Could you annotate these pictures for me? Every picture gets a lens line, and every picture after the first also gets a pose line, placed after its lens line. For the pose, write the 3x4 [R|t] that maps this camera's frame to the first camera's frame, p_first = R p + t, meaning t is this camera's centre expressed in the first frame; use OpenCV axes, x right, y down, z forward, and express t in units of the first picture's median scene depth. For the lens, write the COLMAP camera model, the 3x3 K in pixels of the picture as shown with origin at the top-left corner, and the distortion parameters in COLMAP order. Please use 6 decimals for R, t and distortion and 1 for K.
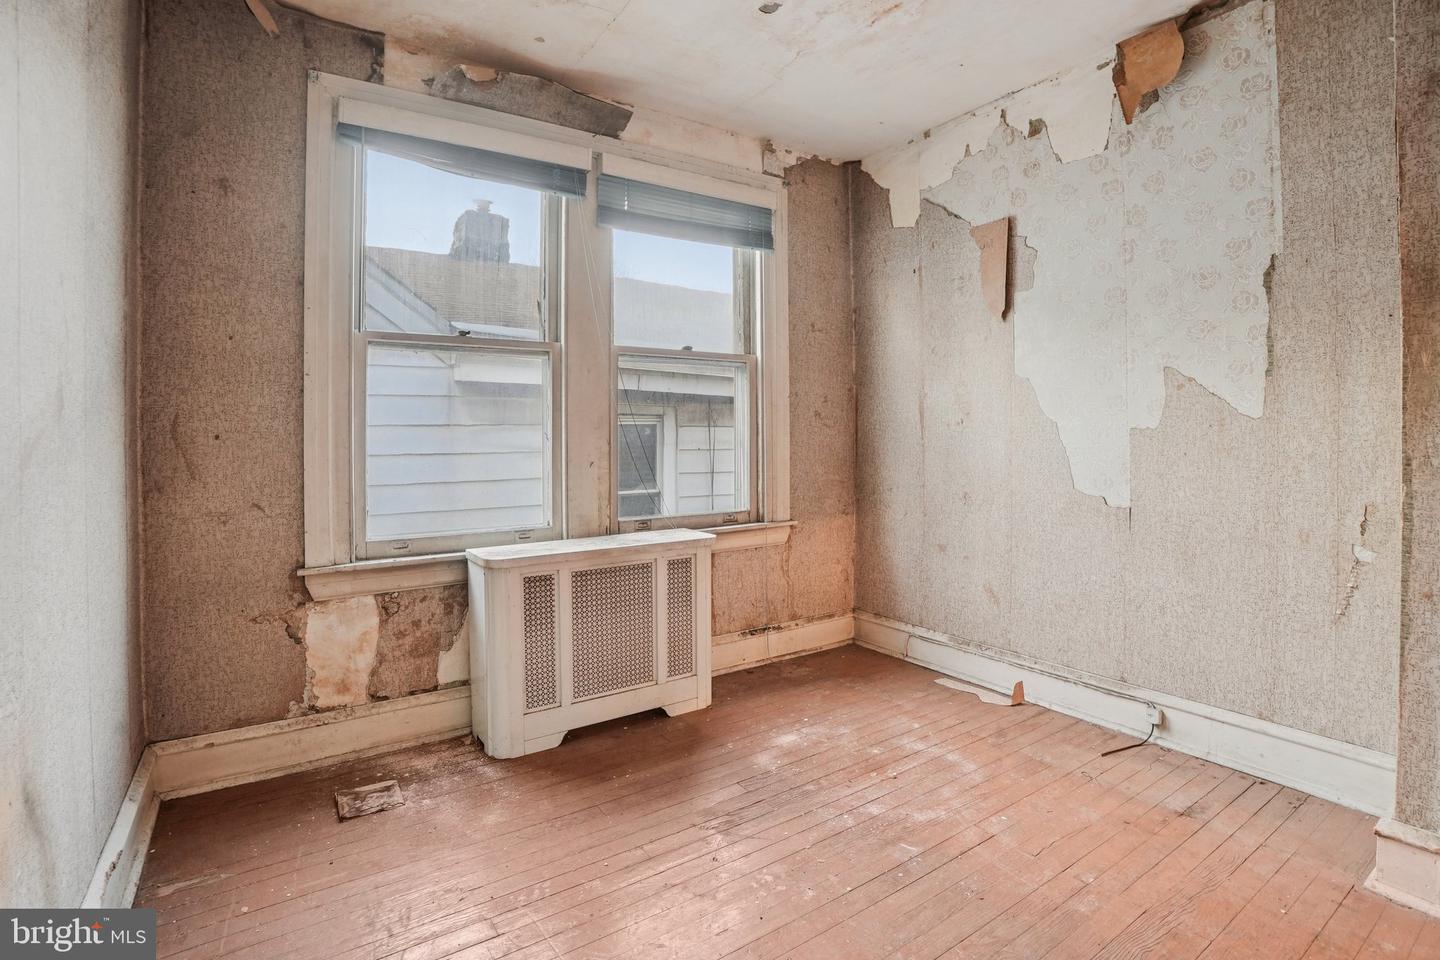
lens RADIAL K [[690.5, 0, 742.8], [0, 690.5, 421.5], [0, 0, 1]] dist [-0.039928, 0.001572]
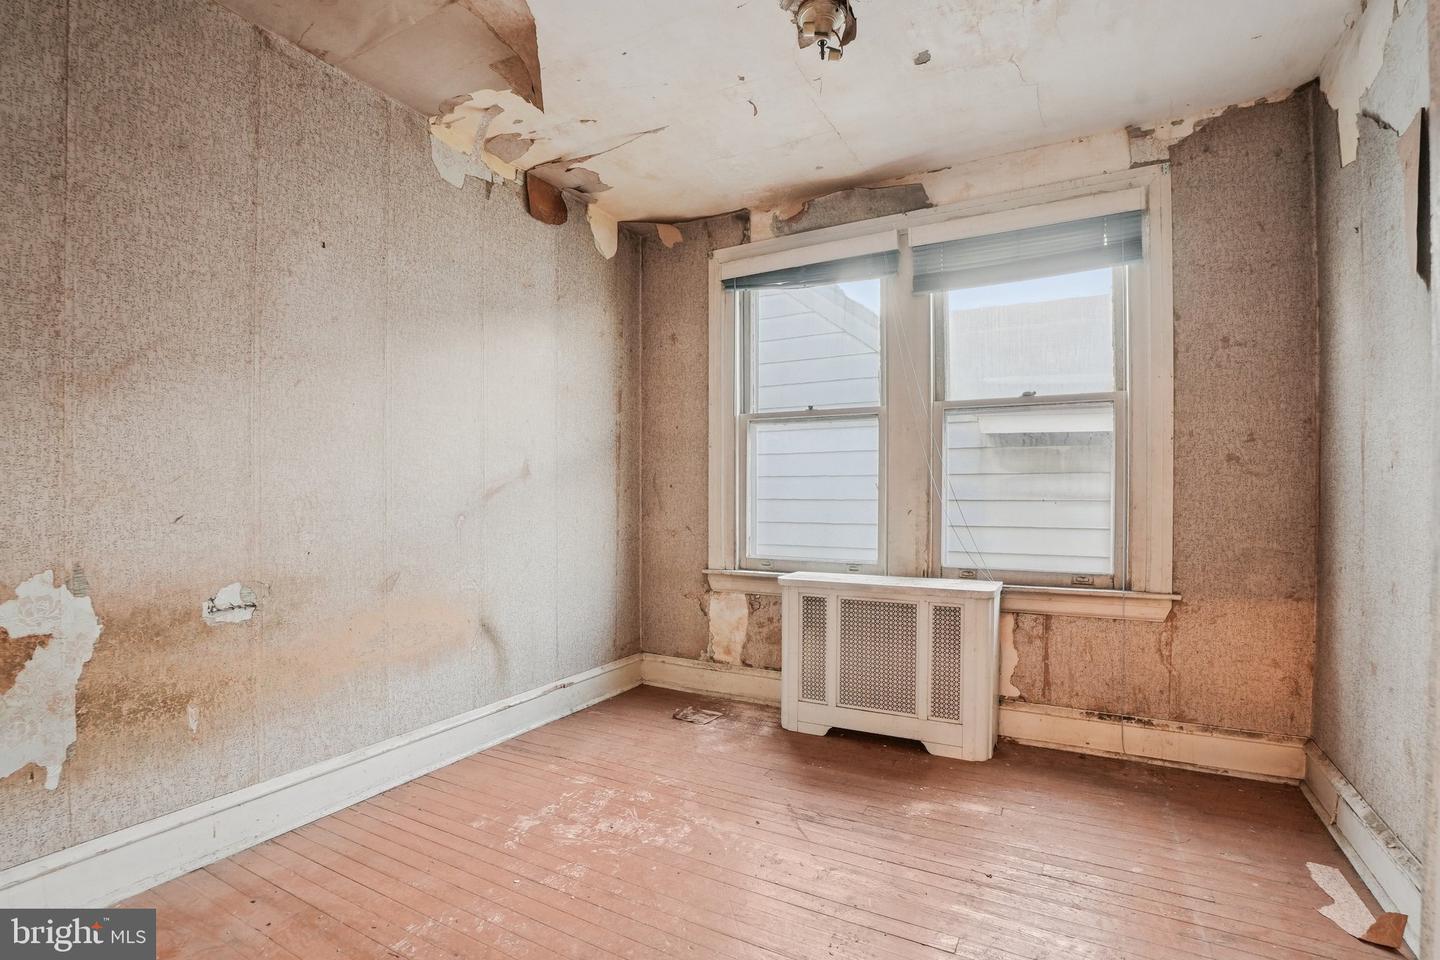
lens RADIAL K [[704.7, 0, 720.0], [0, 704.7, 480.0], [0, 0, 1]] dist [-0.060660, 0.024534]
pose [[0.452180, -0.002677, -0.891922, 0.707551], [0.016748, 0.999845, 0.005490, -0.000449], [0.891769, -0.017421, 0.452155, 0.239600]]
